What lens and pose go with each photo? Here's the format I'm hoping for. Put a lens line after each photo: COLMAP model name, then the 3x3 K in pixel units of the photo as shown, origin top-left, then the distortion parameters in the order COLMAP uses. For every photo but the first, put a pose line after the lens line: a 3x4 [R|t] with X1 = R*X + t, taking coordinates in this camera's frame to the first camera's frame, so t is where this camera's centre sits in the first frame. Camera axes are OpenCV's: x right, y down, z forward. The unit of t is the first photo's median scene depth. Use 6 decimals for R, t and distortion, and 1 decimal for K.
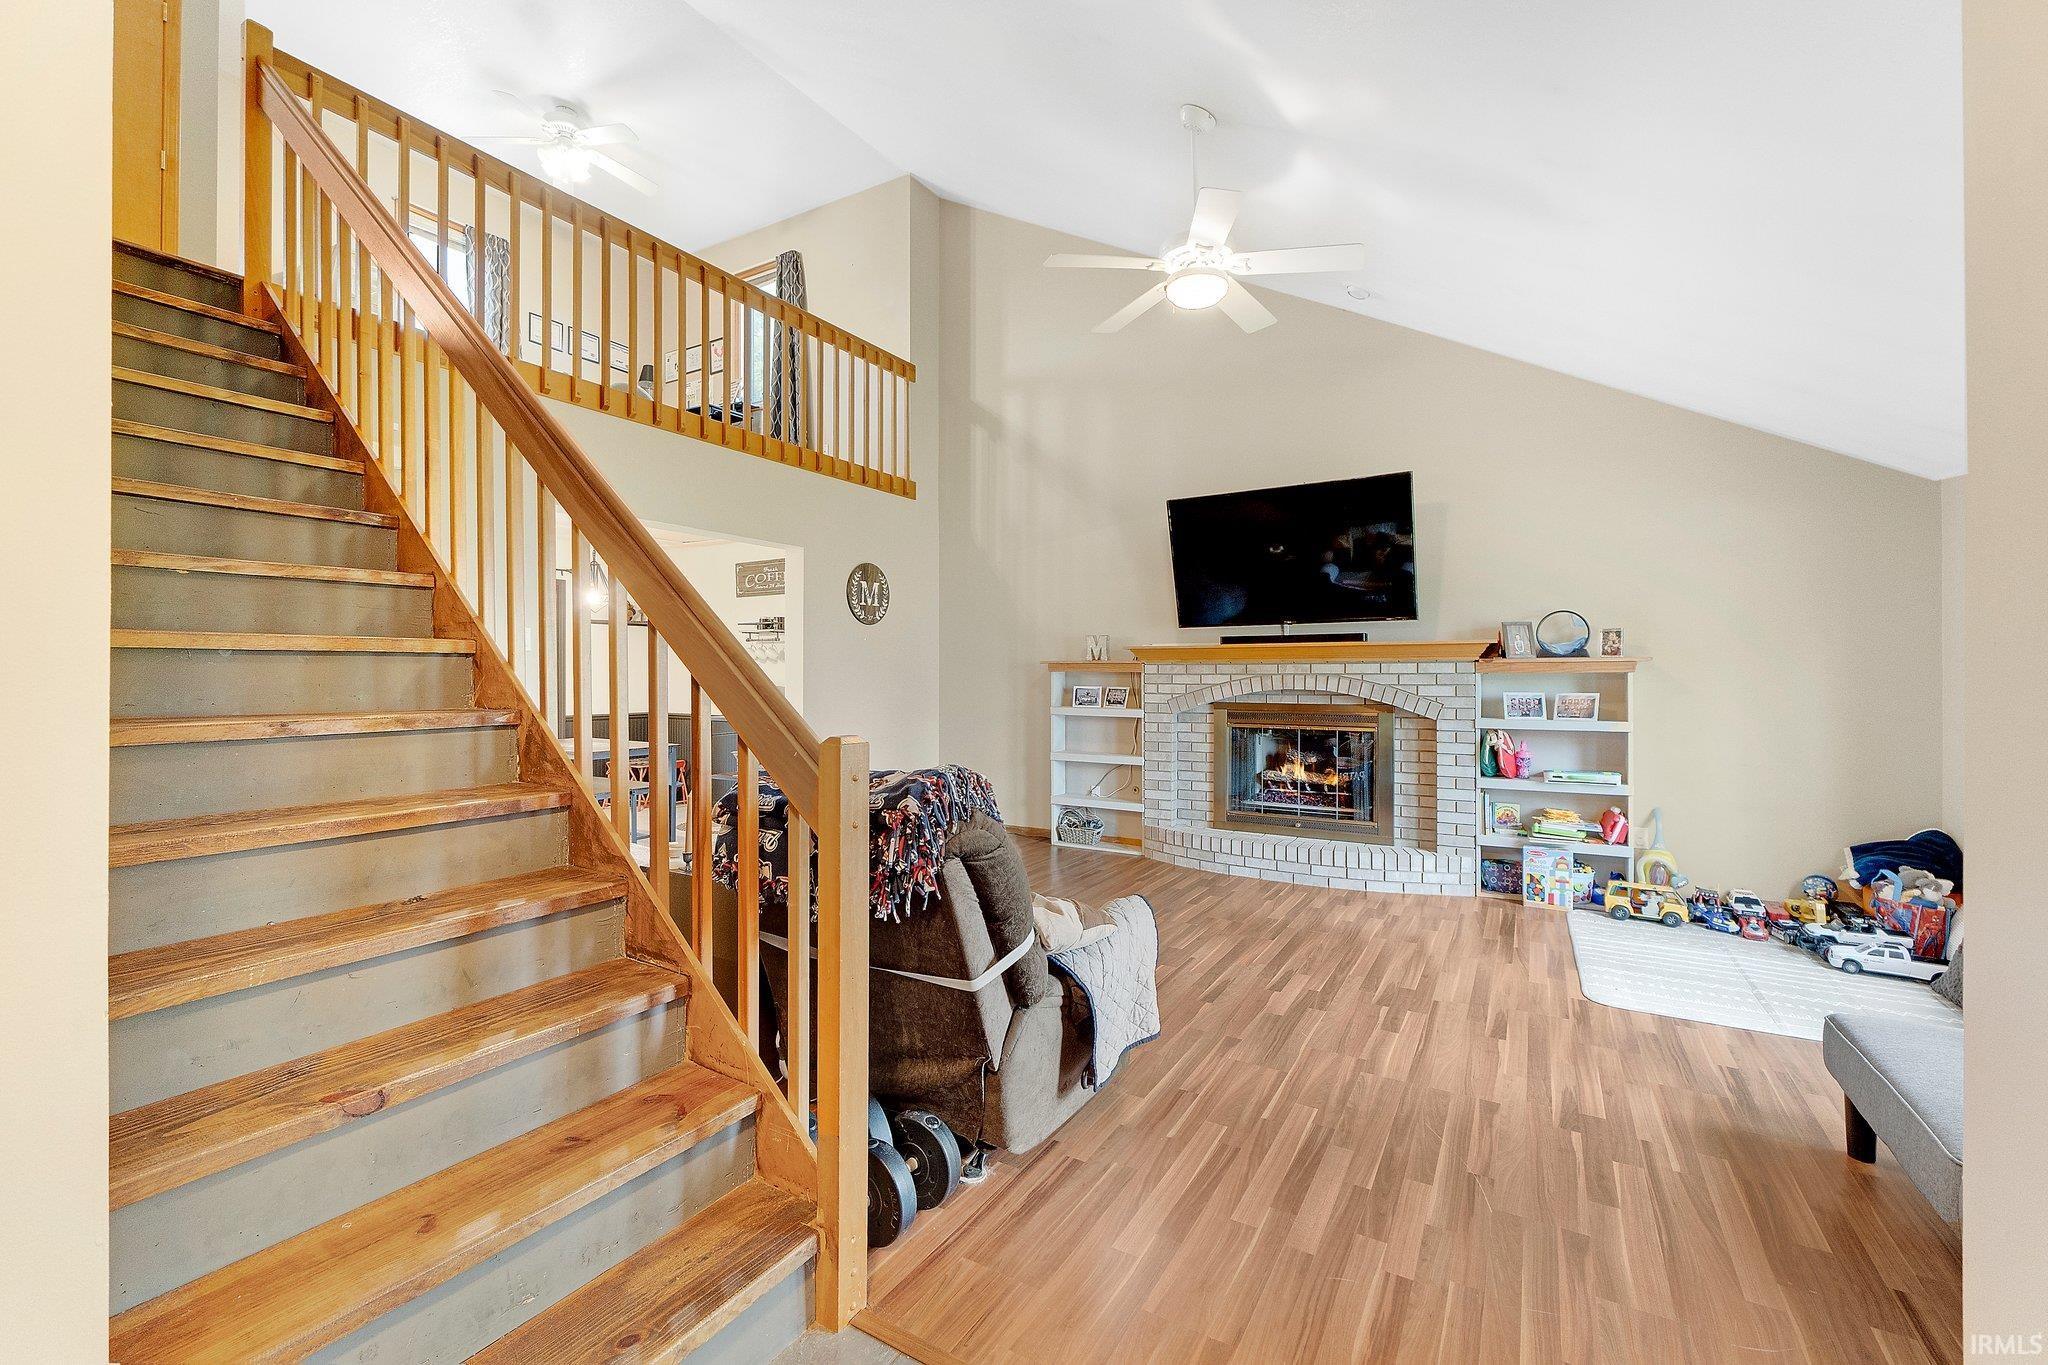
lens RADIAL K [[857.3, 0, 1007.0], [0, 857.3, 681.8], [0, 0, 1]] dist [-0.011979, 0.004110]
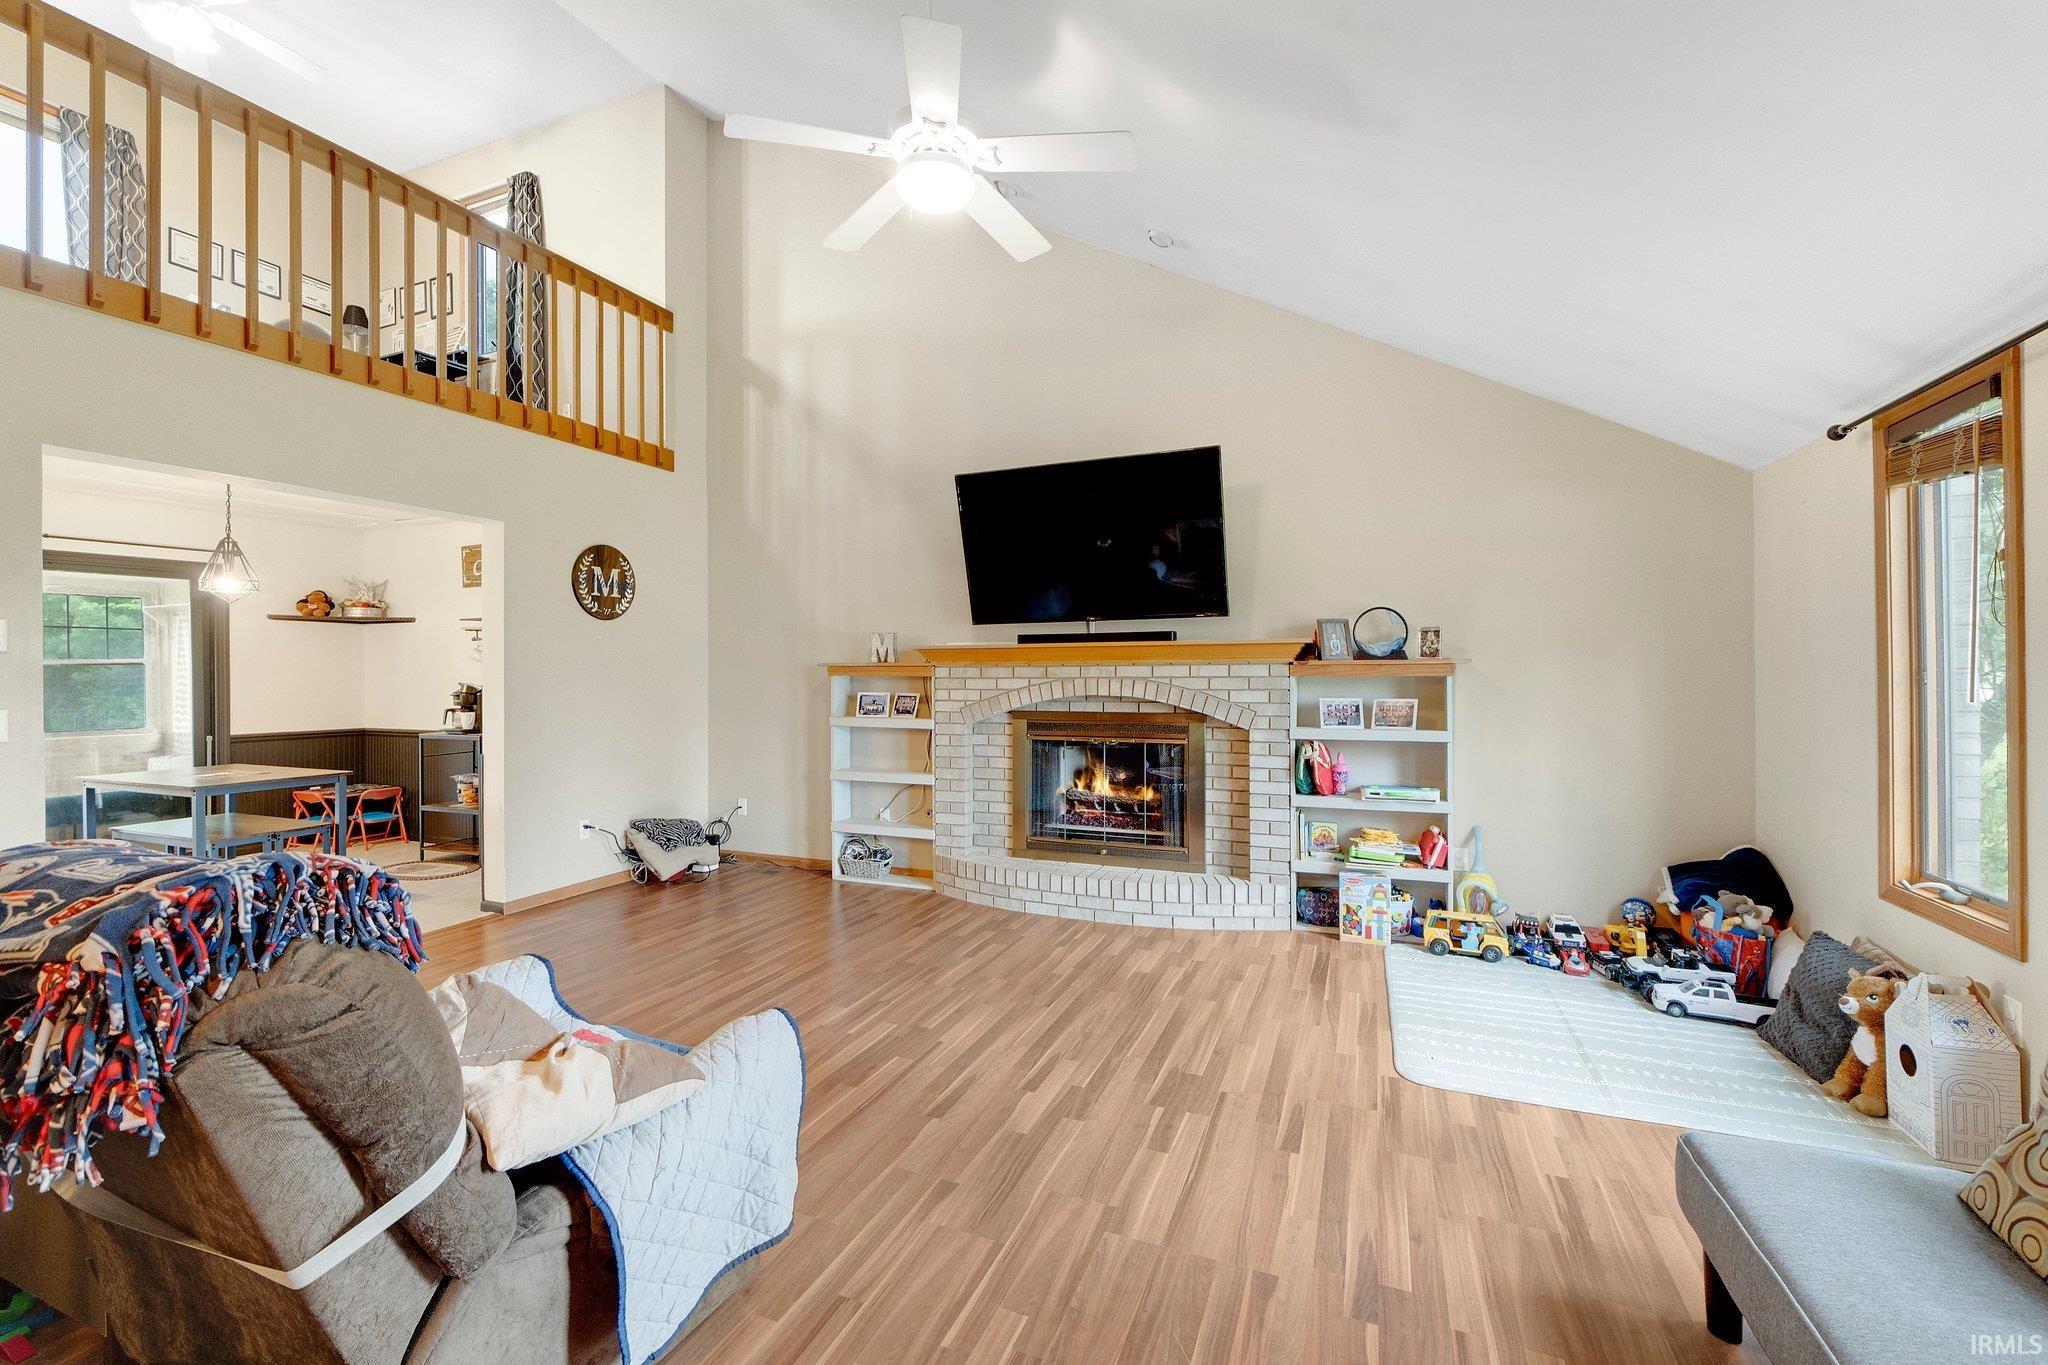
lens RADIAL K [[857.3, 0, 1015.5], [0, 857.3, 671.6], [0, 0, 1]] dist [-0.011979, 0.004110]
pose [[0.988100, -0.003045, 0.153783, 0.142294], [0.005065, 0.999906, -0.012746, -0.006127], [-0.153730, 0.013373, 0.988022, 0.179292]]
